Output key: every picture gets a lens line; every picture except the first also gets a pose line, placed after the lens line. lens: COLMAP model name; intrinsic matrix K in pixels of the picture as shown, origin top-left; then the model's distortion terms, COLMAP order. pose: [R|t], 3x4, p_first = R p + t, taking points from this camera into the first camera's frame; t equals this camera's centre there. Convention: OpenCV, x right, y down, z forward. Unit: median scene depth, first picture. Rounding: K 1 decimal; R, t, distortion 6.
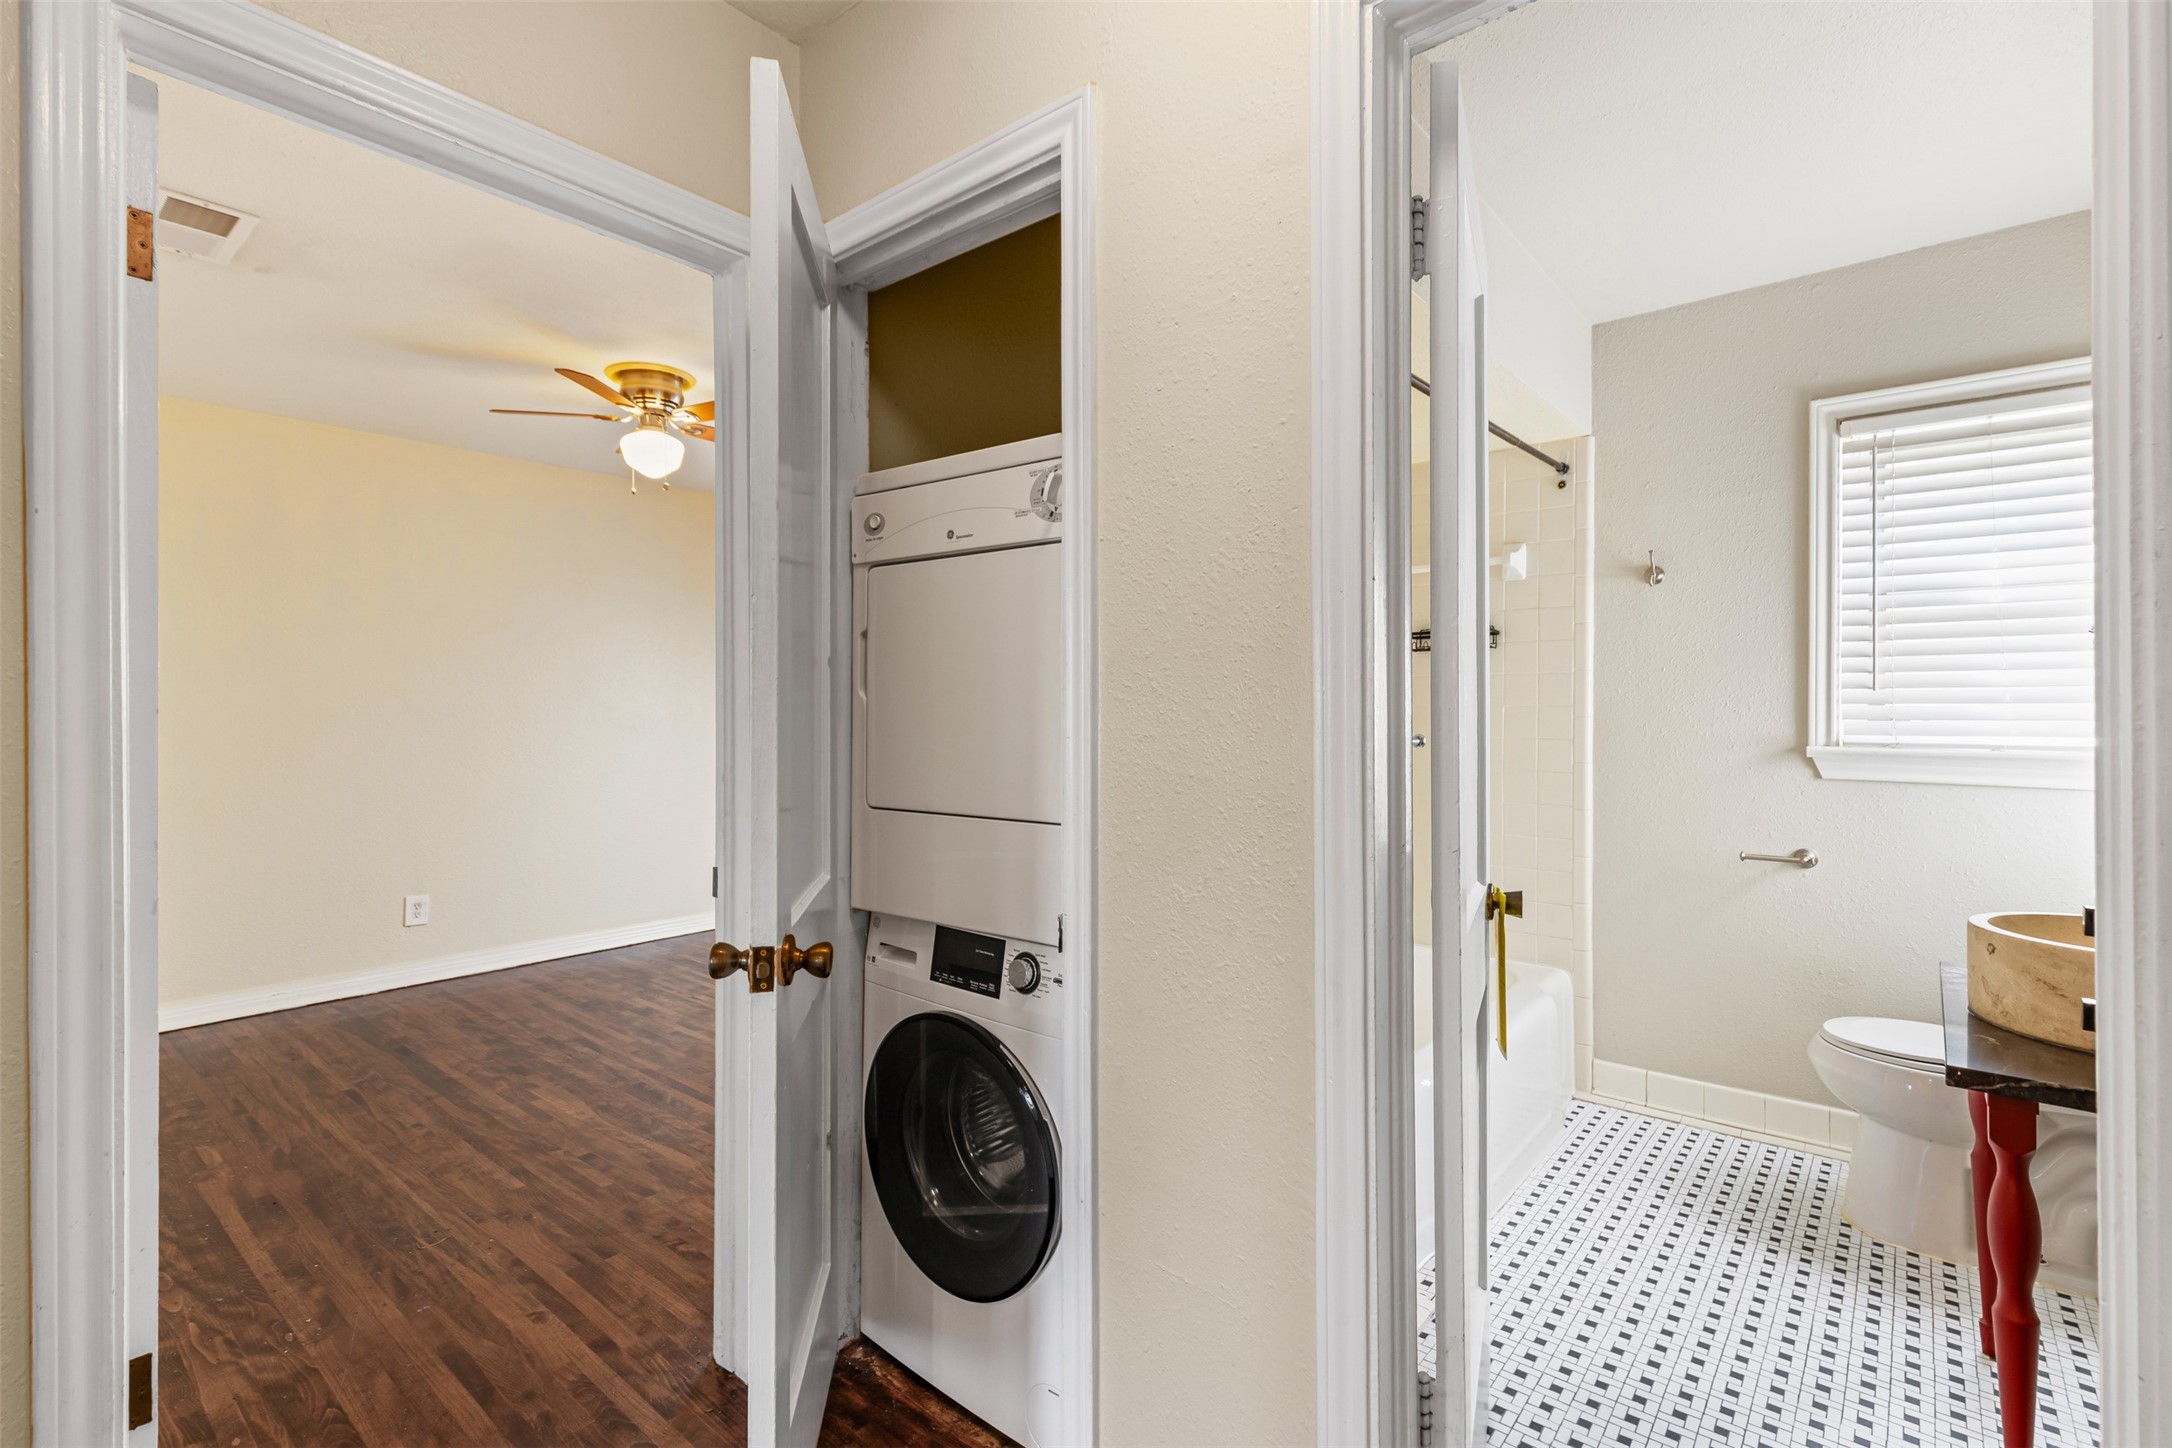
lens RADIAL K [[991.8, 0, 1091.0], [0, 991.8, 721.1], [0, 0, 1]] dist [0.011300, -0.001046]
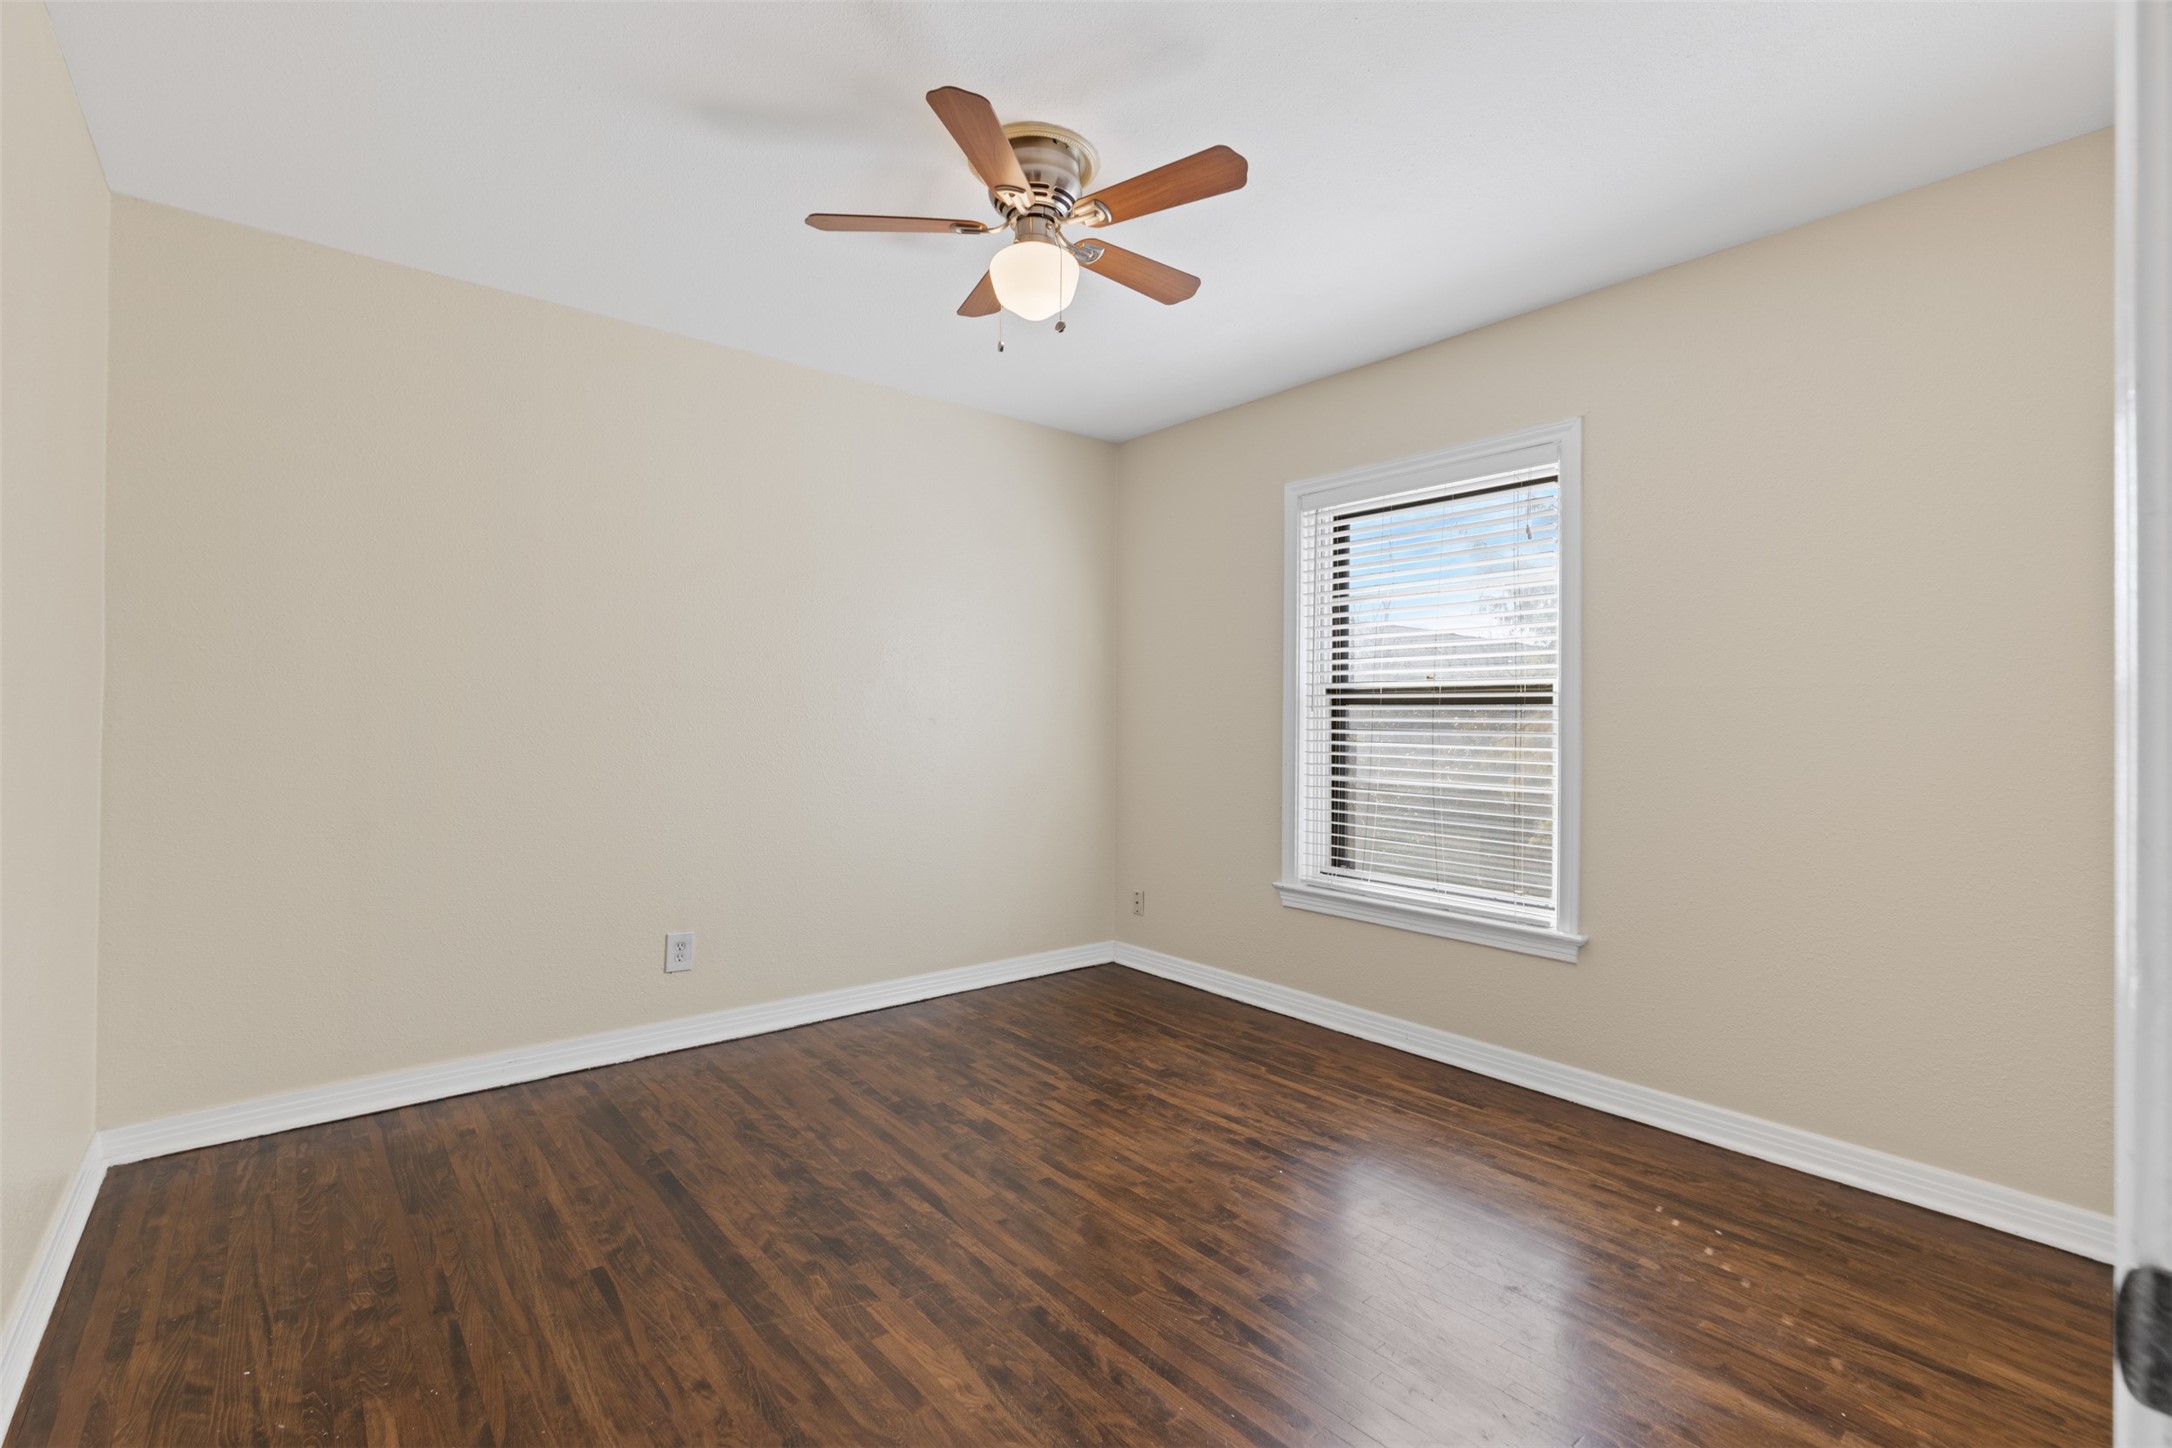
lens RADIAL K [[991.8, 0, 1091.0], [0, 991.8, 721.1], [0, 0, 1]] dist [0.011300, -0.001046]
pose [[0.983485, 0.011511, -0.180621, -0.308104], [-0.012552, 0.999911, -0.004620, 0.018857], [0.180551, 0.006811, 0.983542, 0.409897]]
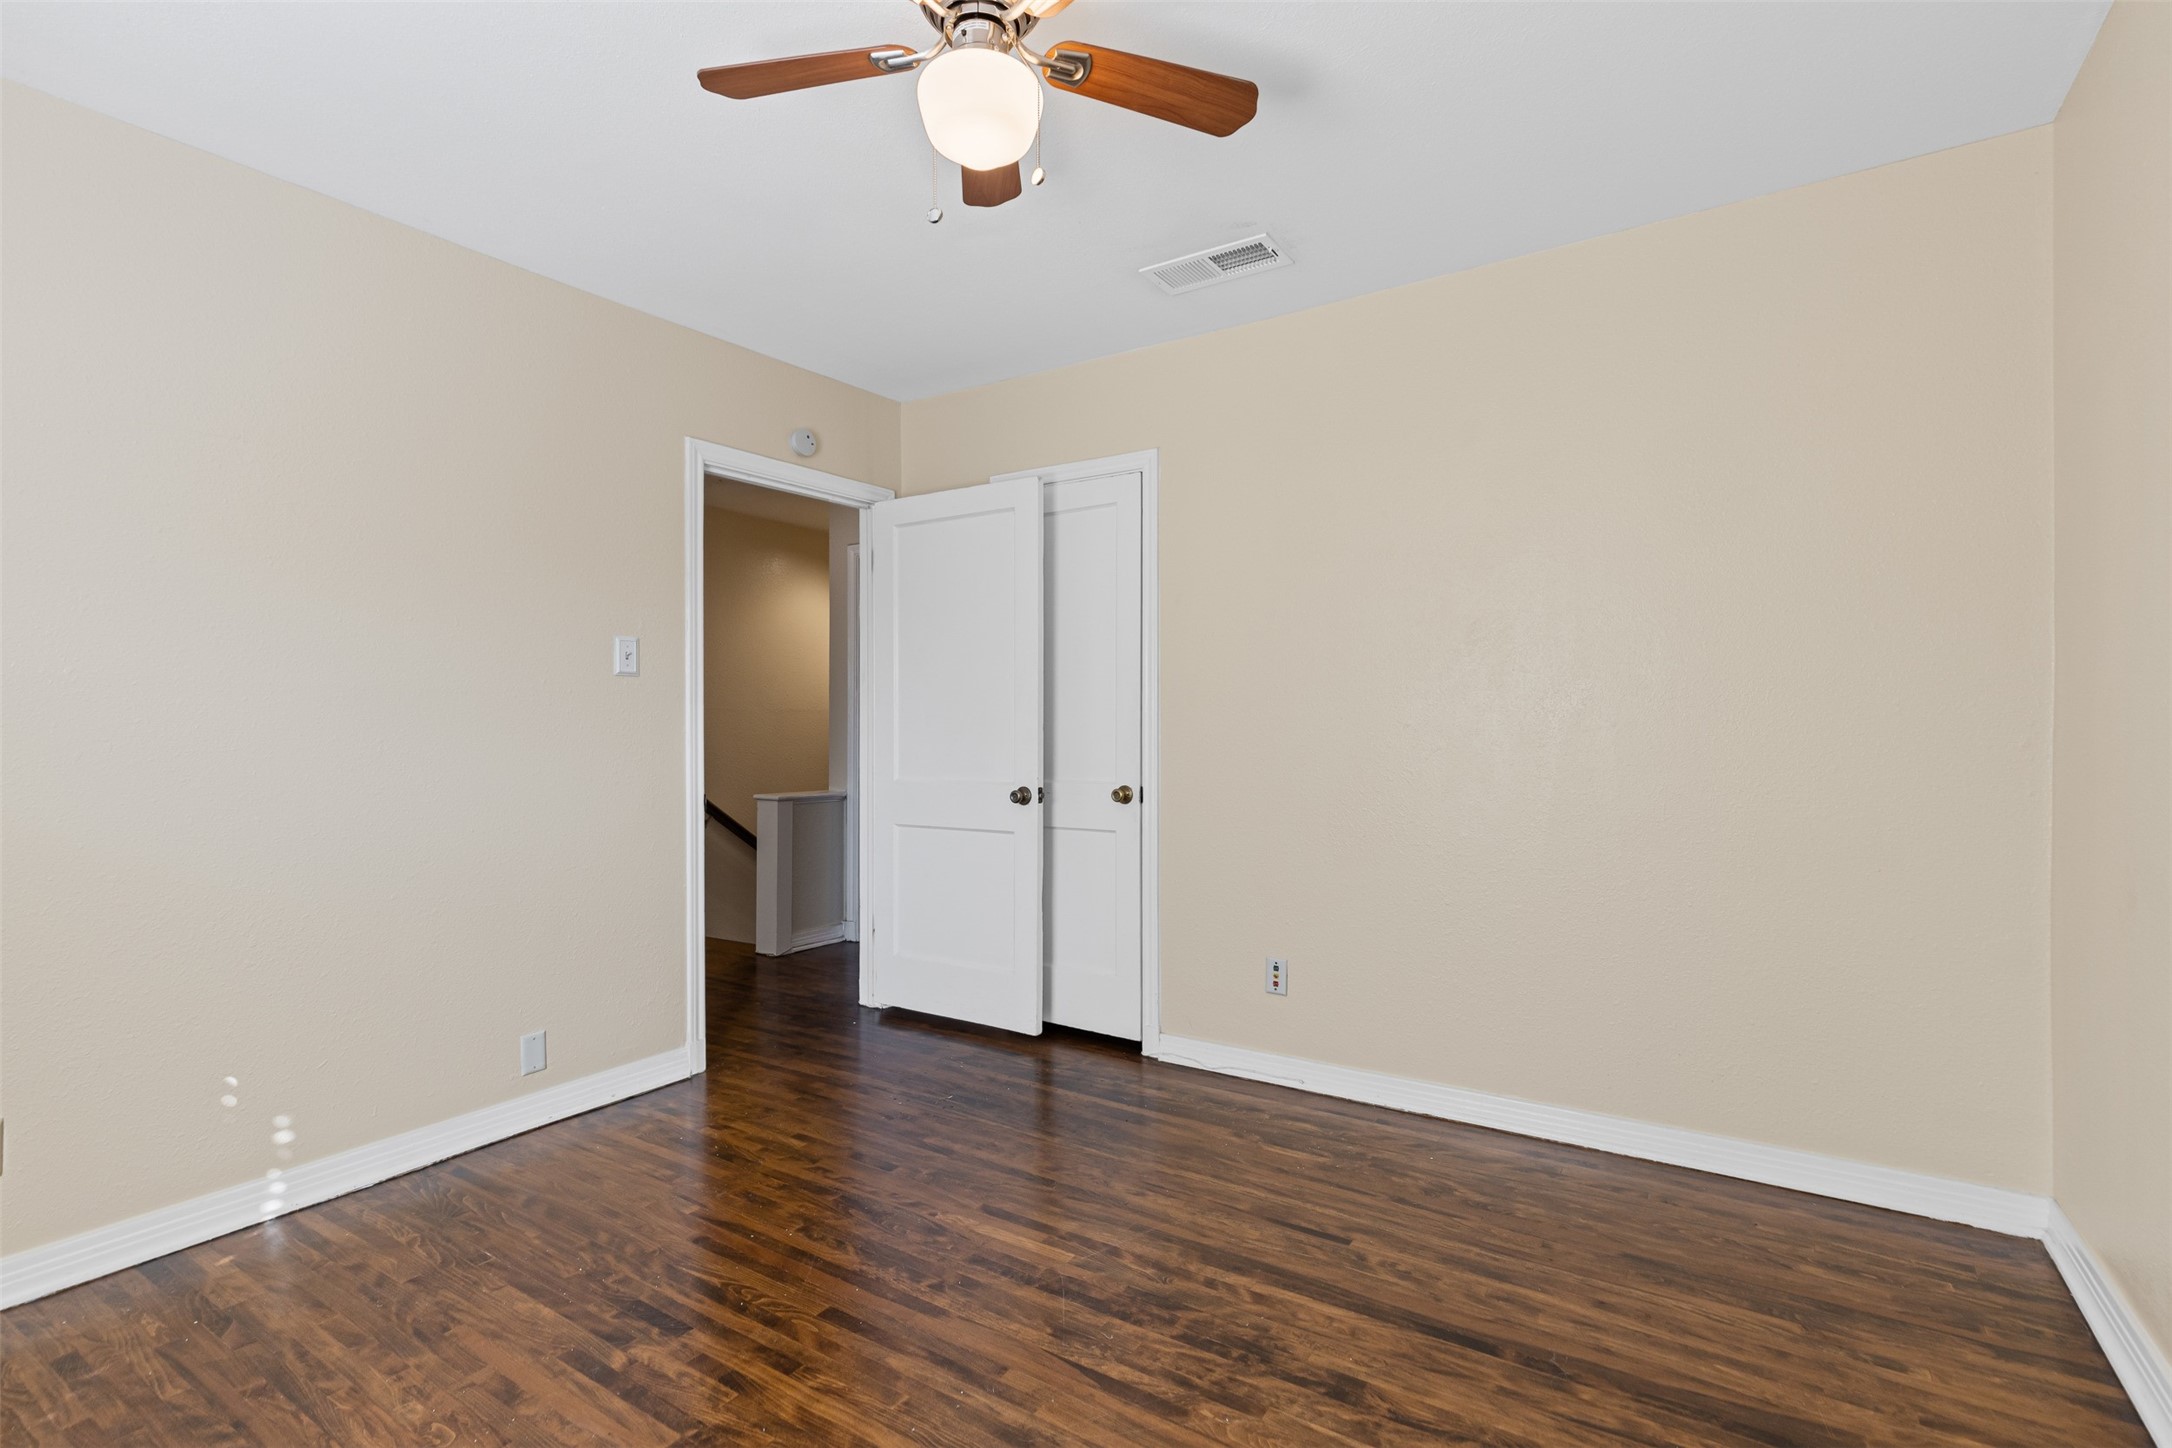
lens RADIAL K [[991.8, 0, 1091.0], [0, 991.8, 721.1], [0, 0, 1]] dist [0.011300, -0.001046]
pose [[-0.992593, 0.009249, -0.121136, -0.468356], [0.009885, 0.999940, -0.004653, 0.016671], [0.121085, -0.005816, -0.992625, 1.571113]]
